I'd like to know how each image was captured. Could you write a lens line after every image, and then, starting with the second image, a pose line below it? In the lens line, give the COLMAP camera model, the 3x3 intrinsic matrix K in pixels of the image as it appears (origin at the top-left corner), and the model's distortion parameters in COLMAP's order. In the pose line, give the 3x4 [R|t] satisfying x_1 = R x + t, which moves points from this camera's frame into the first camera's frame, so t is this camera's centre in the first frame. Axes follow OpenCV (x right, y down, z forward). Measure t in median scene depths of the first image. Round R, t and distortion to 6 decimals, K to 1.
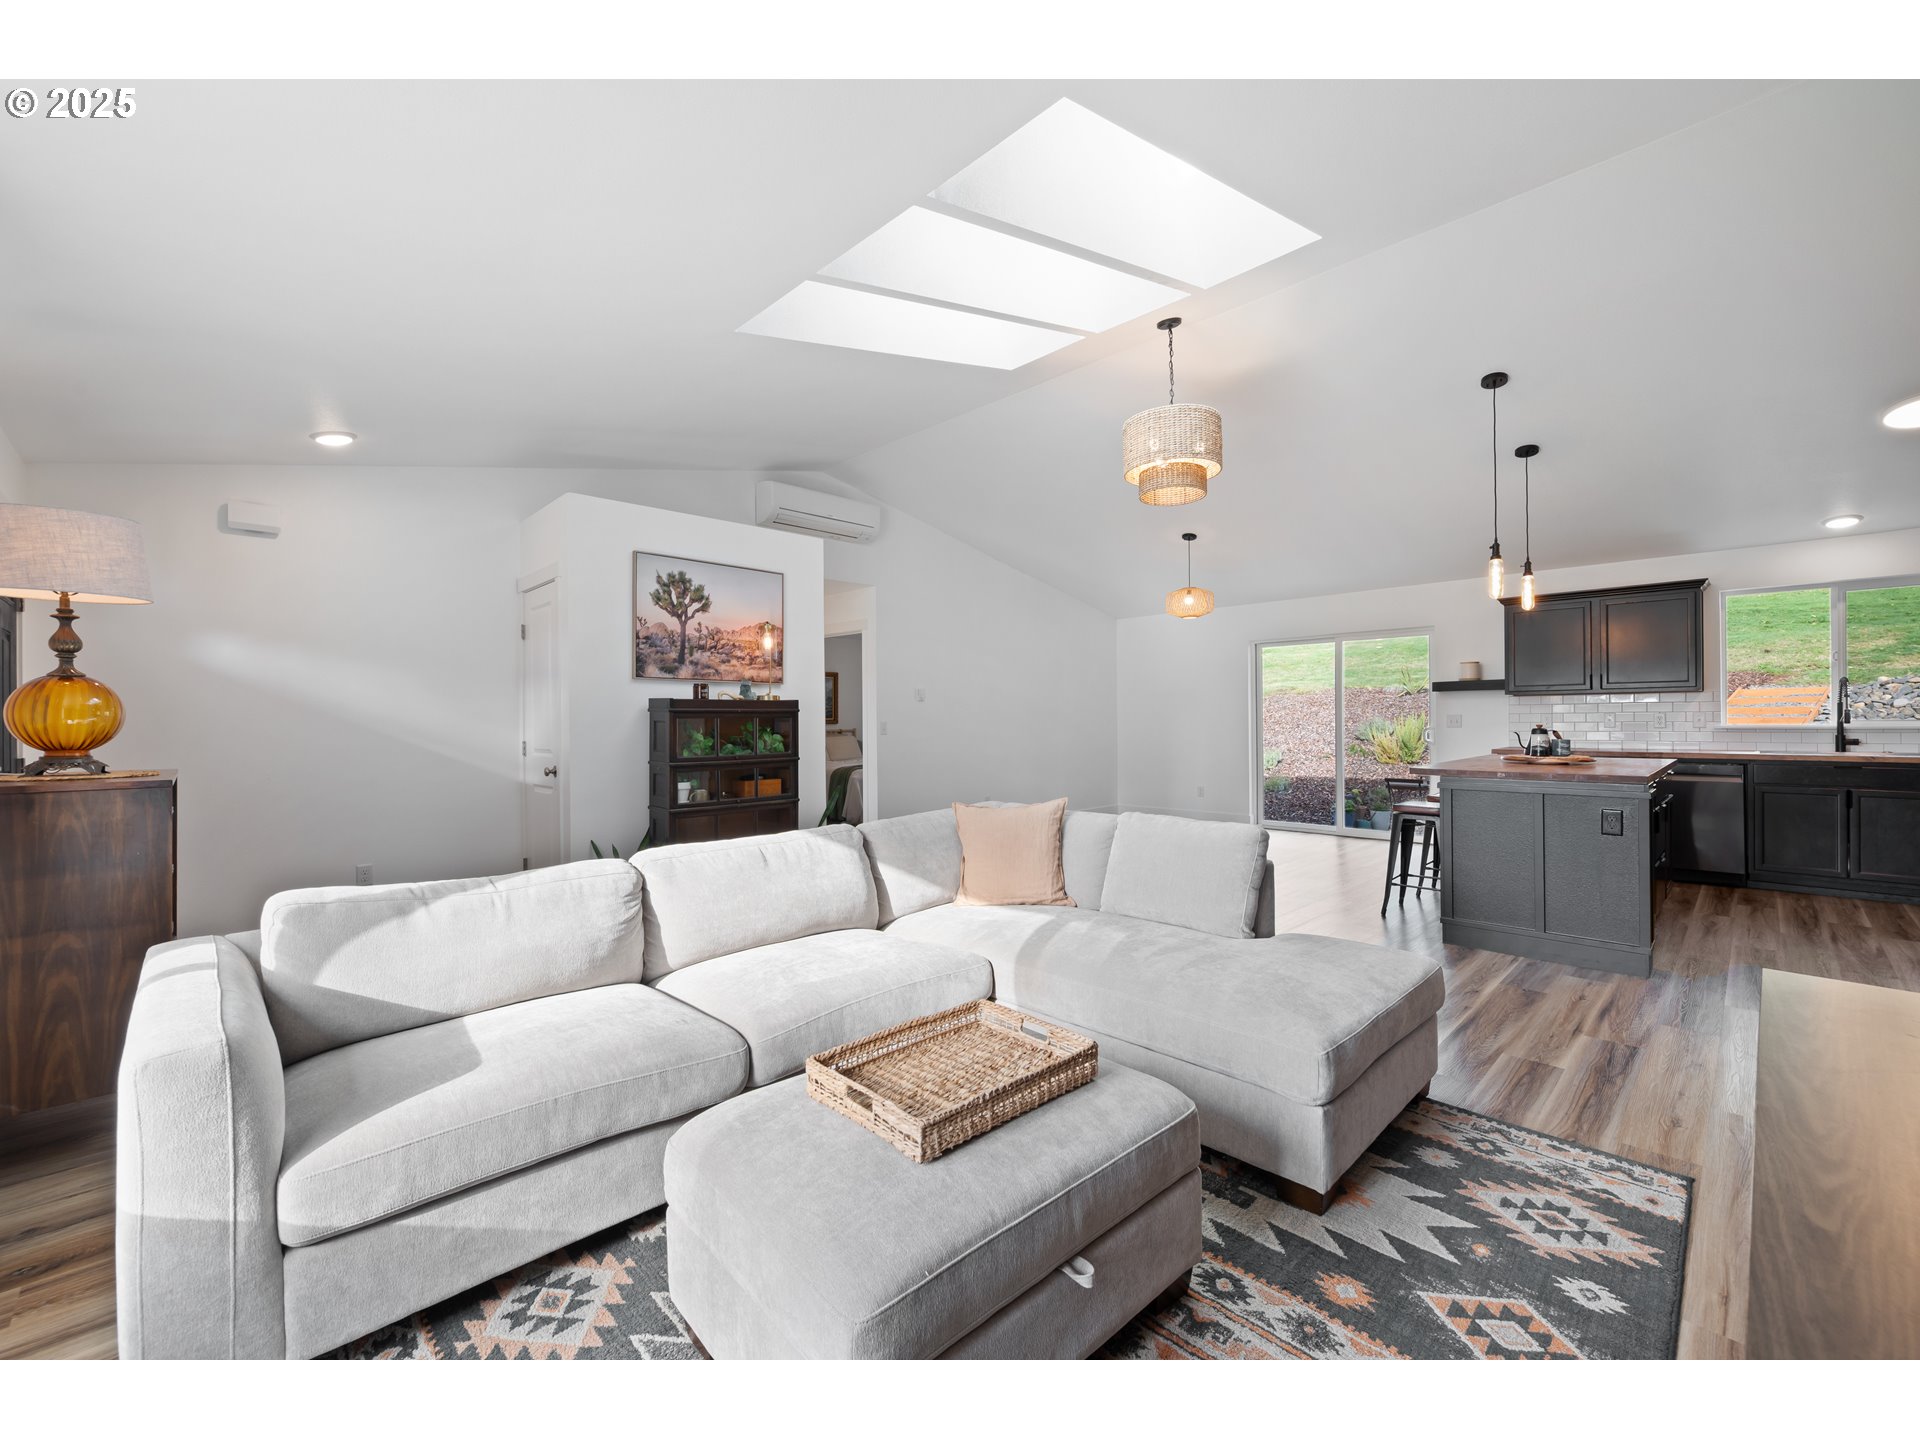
lens RADIAL K [[786.9, 0, 960.0], [0, 786.9, 720.0], [0, 0, 1]] dist [-0.001341, 0.000105]
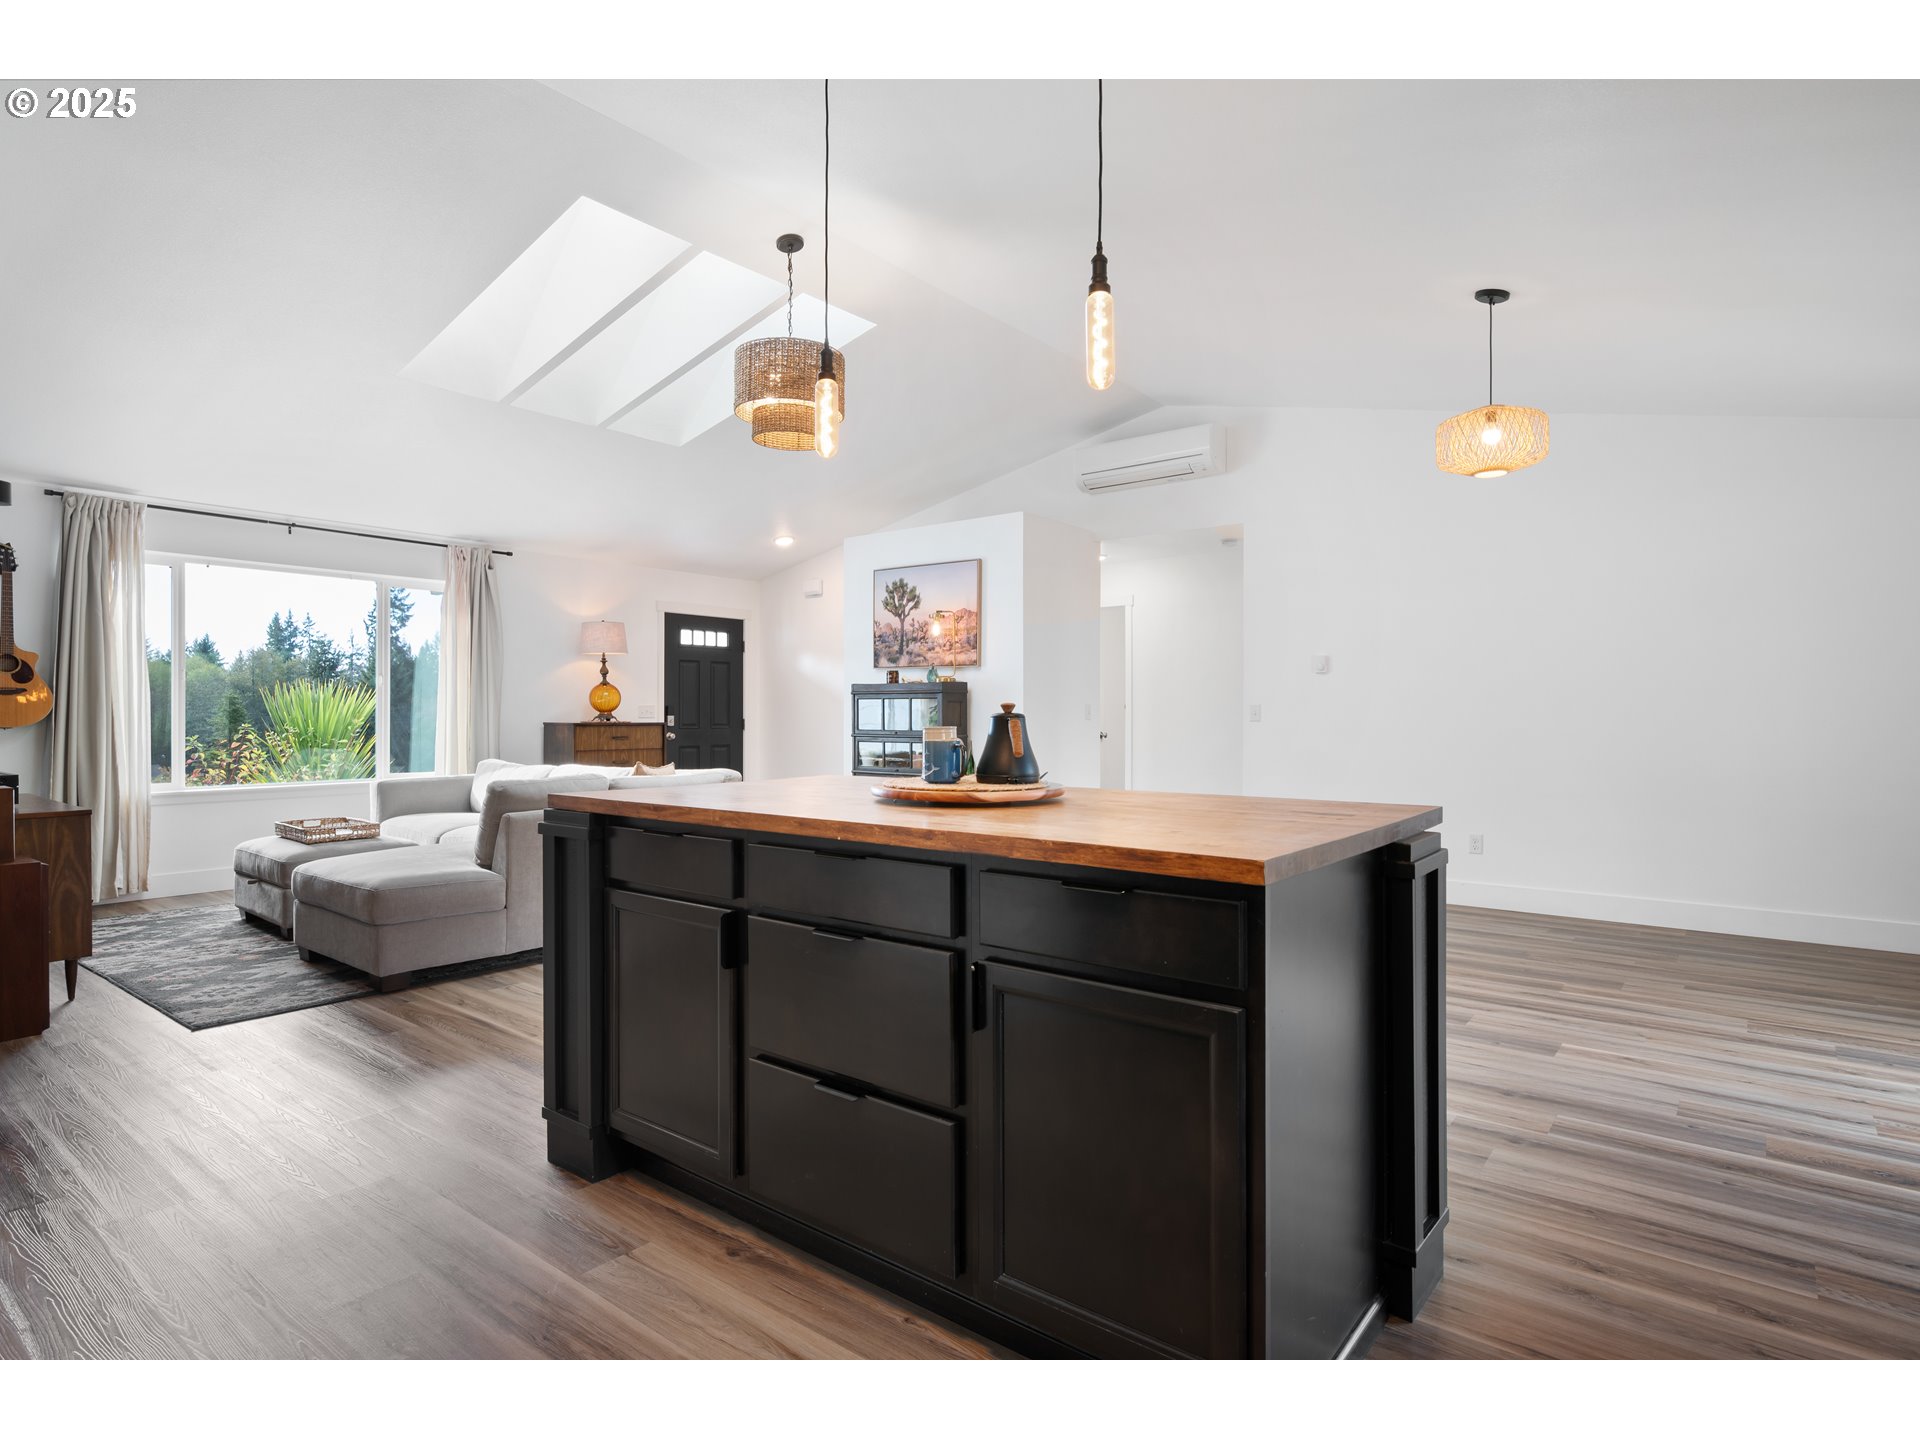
lens RADIAL K [[1008.5, 0, 960.0], [0, 1008.5, 720.0], [0, 0, 1]] dist [-0.000603, -0.001423]
pose [[0.124465, 0.016492, -0.992087, 1.233801], [-0.002475, 0.999864, 0.016311, 0.004198], [0.992221, 0.000426, 0.124489, 0.917864]]
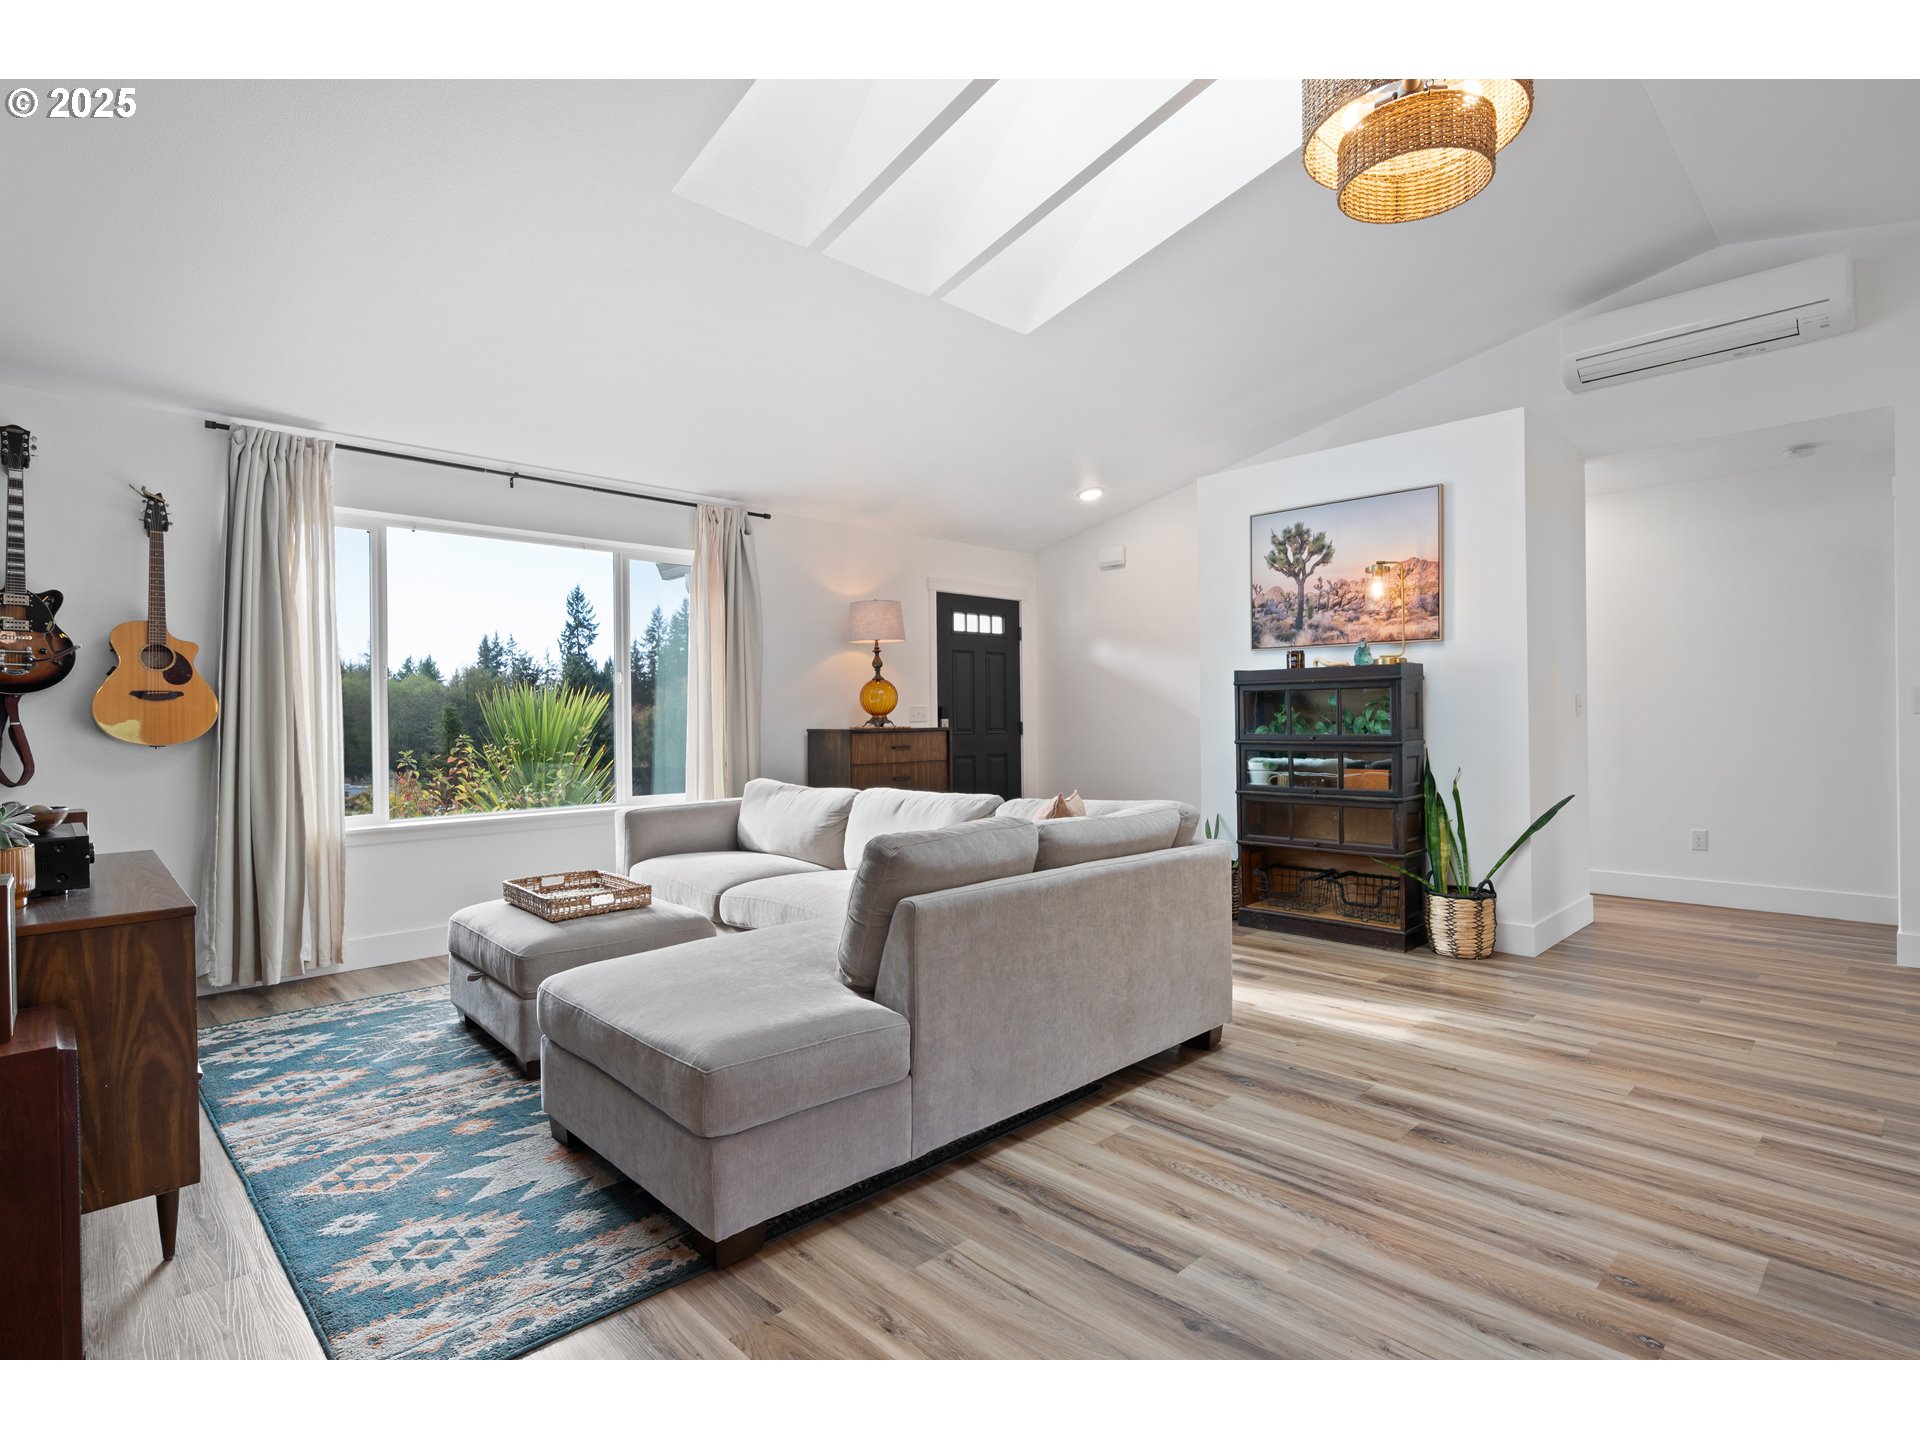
lens RADIAL K [[950.3, 0, 960.0], [0, 950.3, 720.0], [0, 0, 1]] dist [-0.001193, 0.000190]
pose [[-0.008279, 0.013492, -0.999875, 0.725355], [0.012933, 0.999827, 0.013384, 0.011085], [0.999882, -0.012820, -0.008452, 0.645100]]
